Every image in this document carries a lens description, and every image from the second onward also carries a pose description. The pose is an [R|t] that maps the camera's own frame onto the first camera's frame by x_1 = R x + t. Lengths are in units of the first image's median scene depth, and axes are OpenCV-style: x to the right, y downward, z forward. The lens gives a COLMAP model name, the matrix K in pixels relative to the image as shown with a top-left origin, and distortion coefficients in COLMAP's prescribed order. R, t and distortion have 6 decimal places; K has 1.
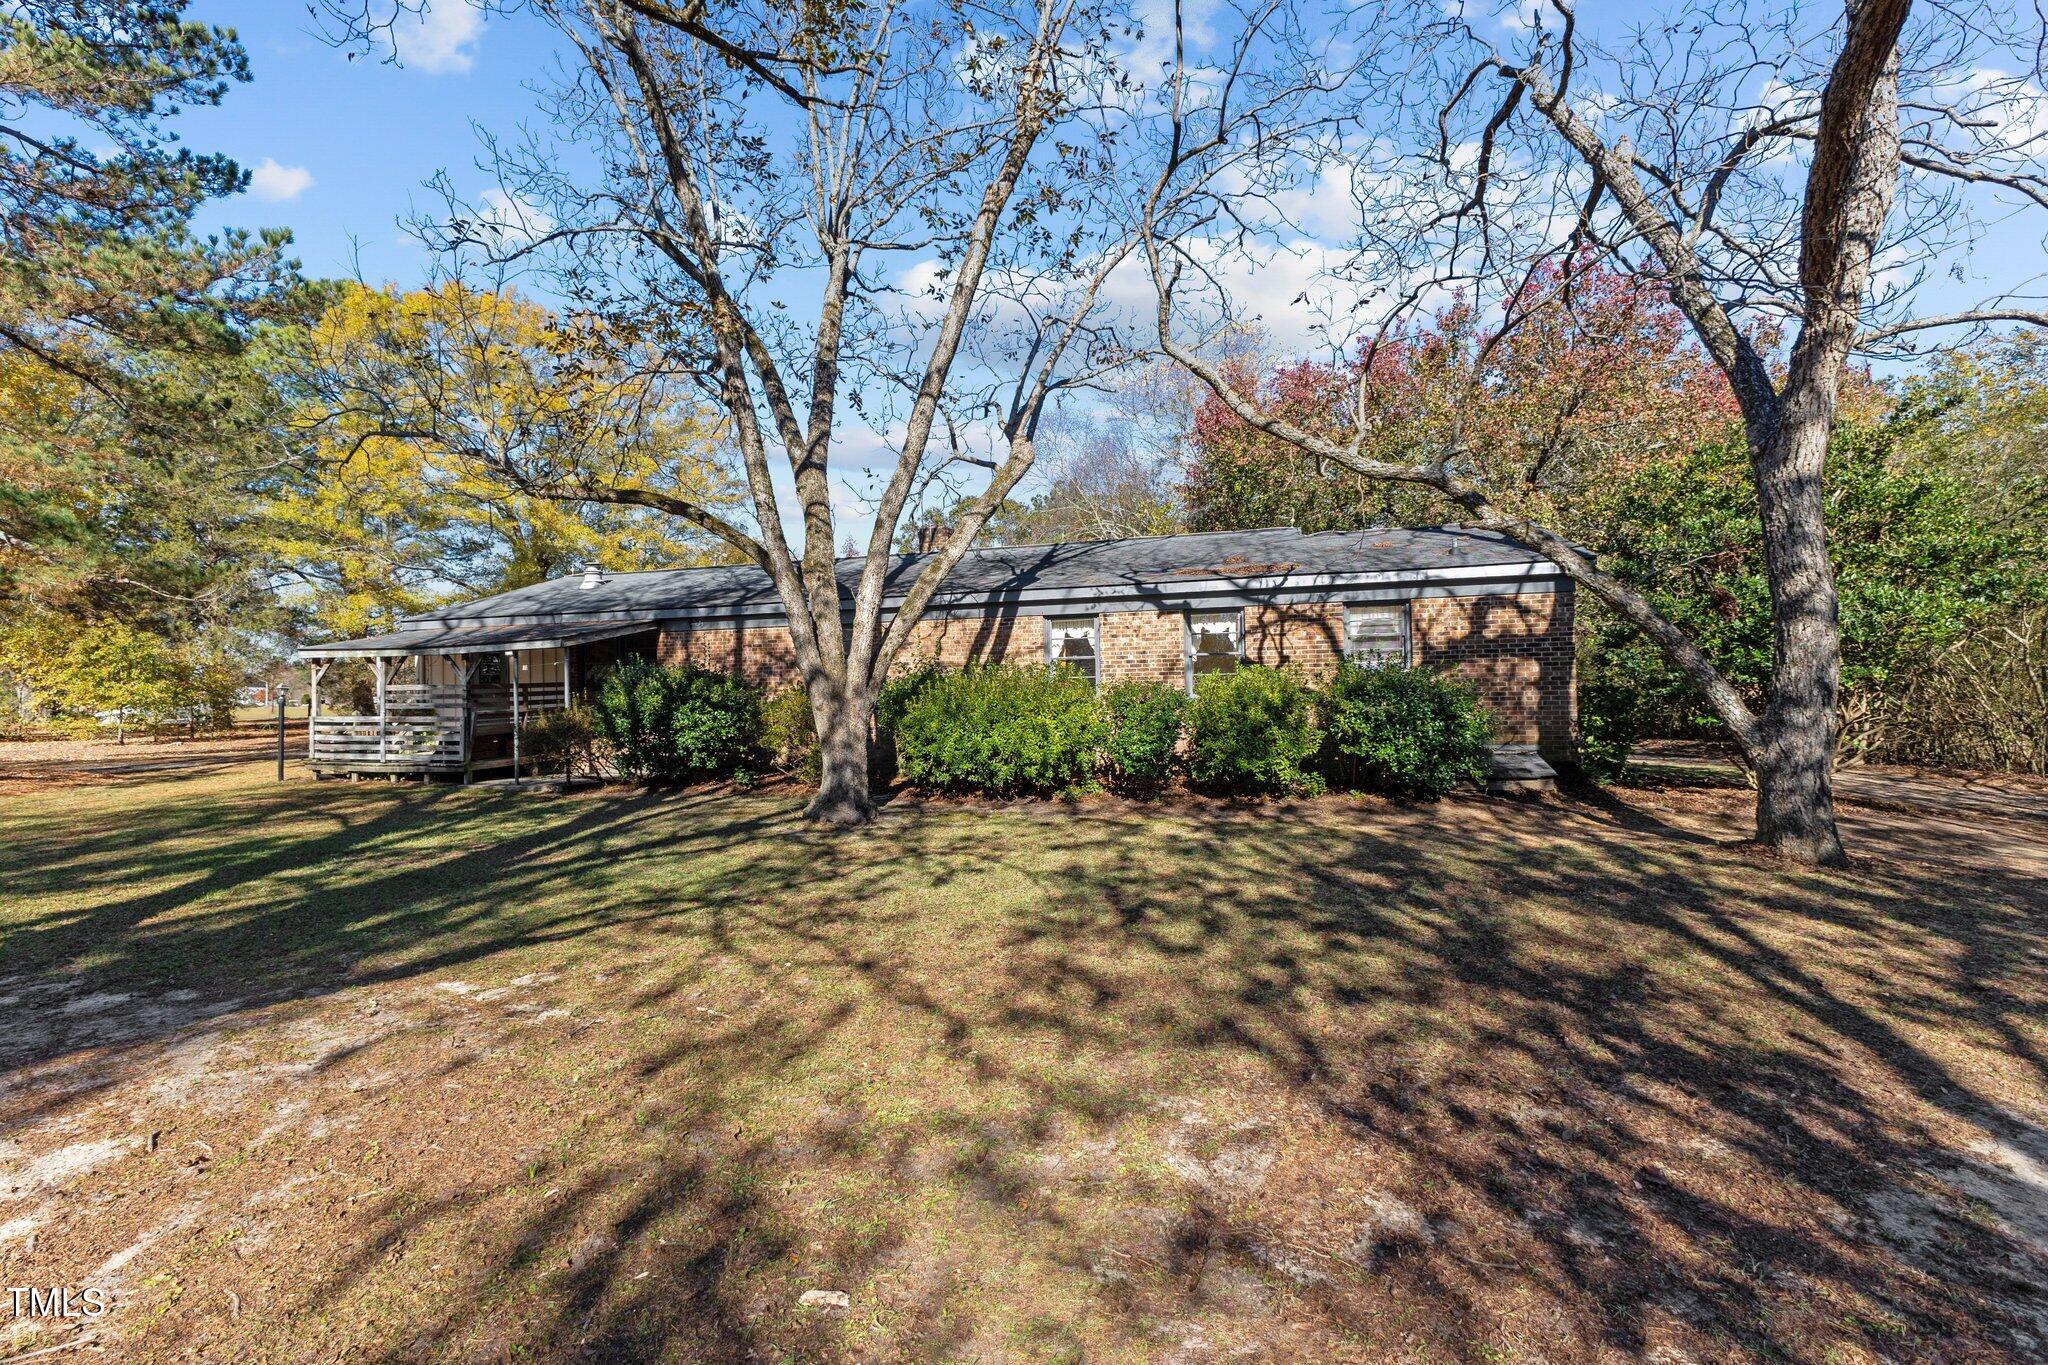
lens RADIAL K [[880.2, 0, 1077.2], [0, 880.2, 677.9], [0, 0, 1]] dist [0.007908, -0.000009]
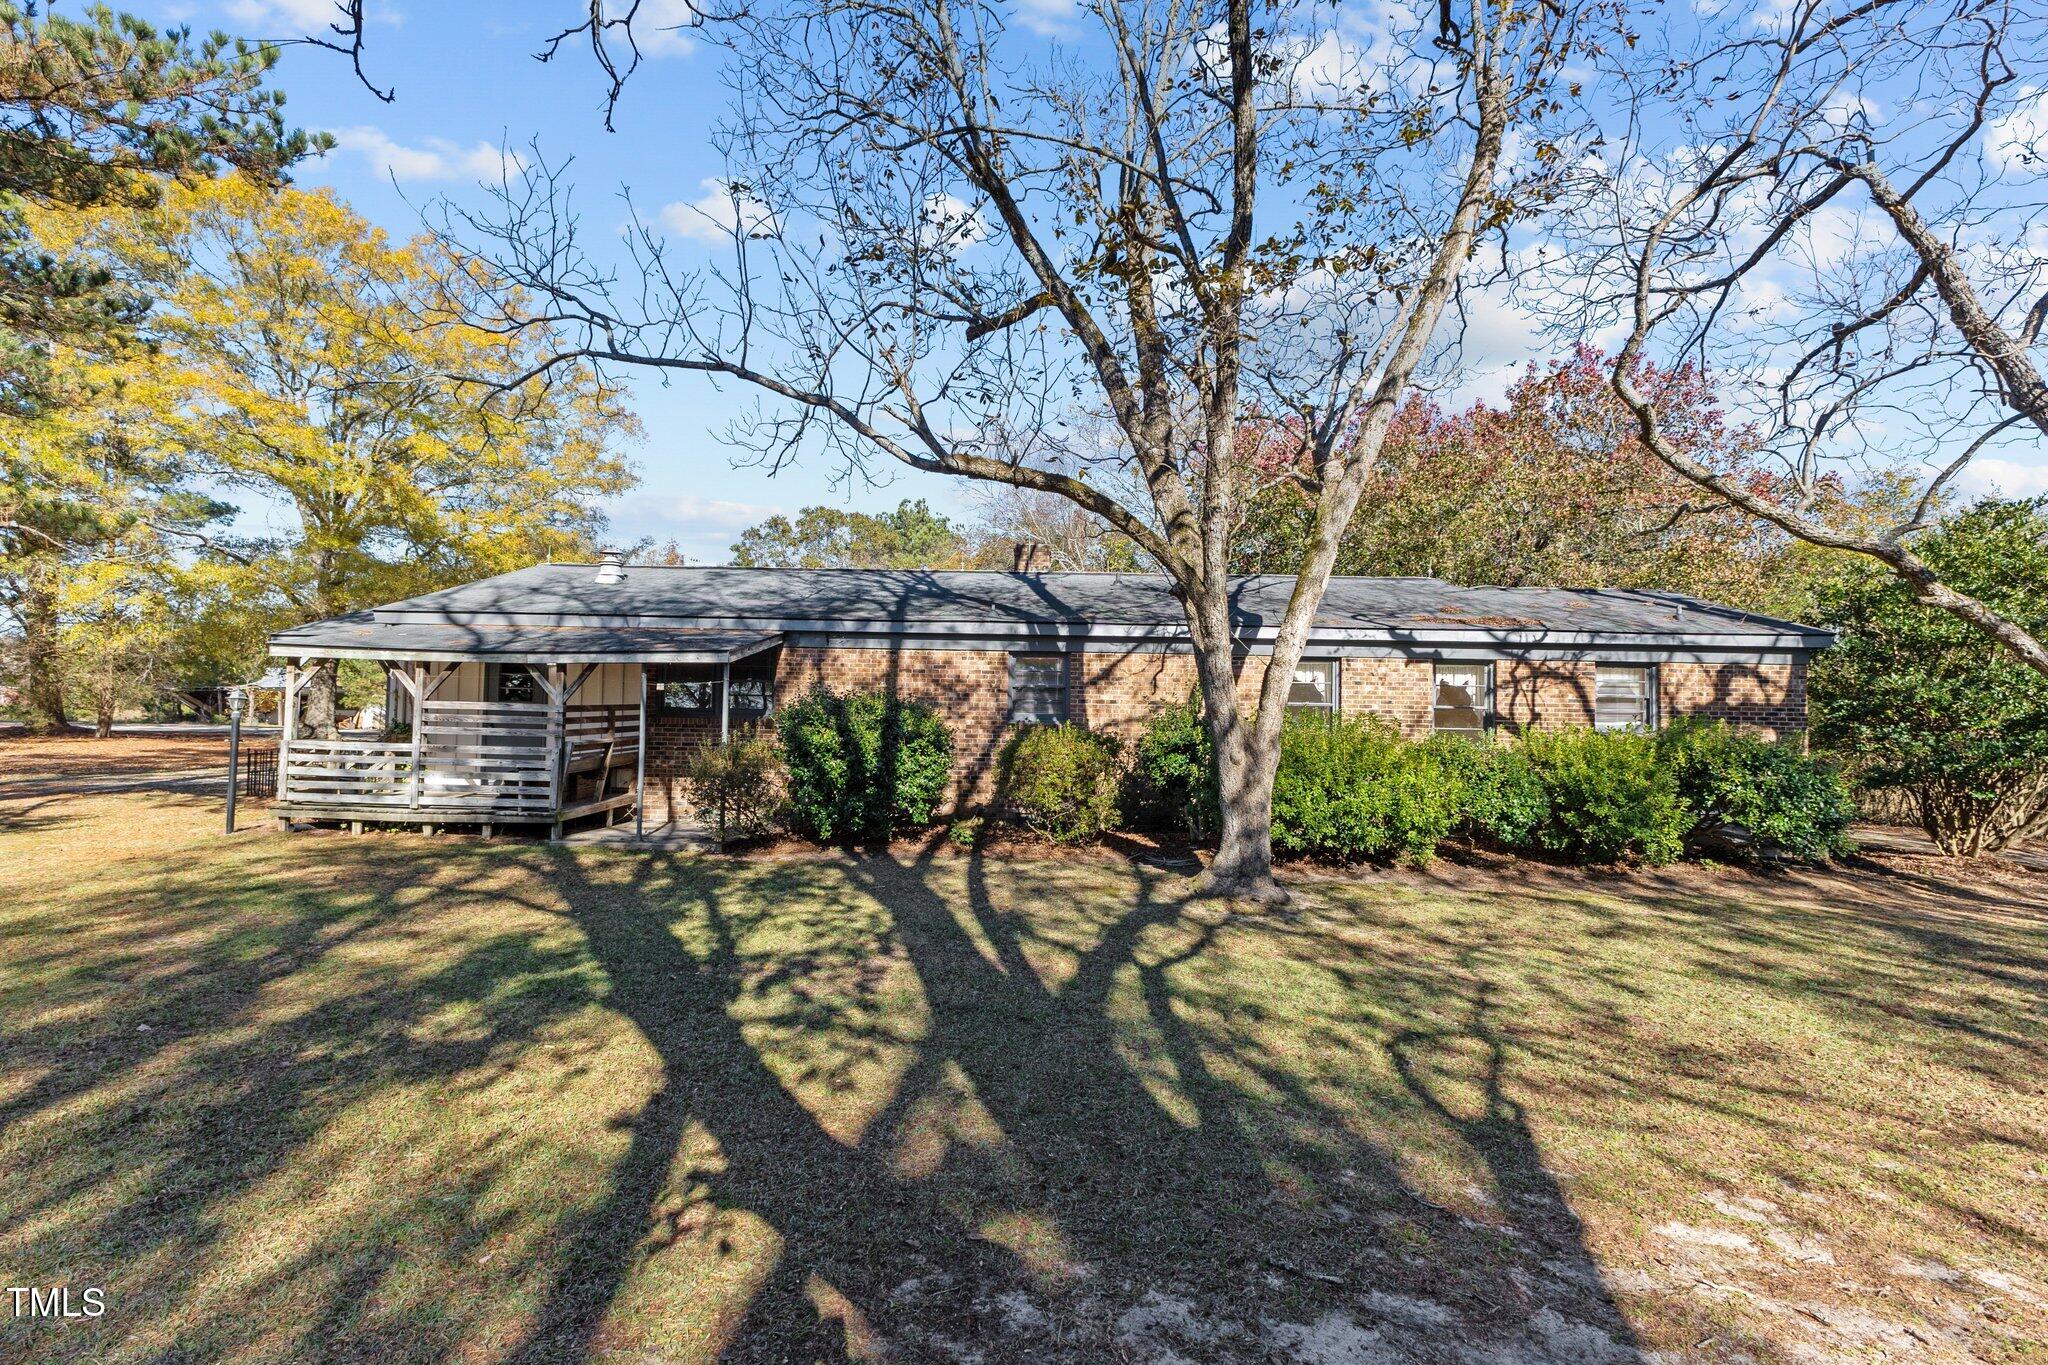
lens RADIAL K [[880.2, 0, 1022.8], [0, 880.2, 684.4], [0, 0, 1]] dist [0.007908, -0.000009]
pose [[0.965015, 0.048035, 0.257755, -0.562936], [-0.041696, 0.998680, -0.030008, -0.003917], [-0.258857, 0.018210, 0.965744, 0.205724]]
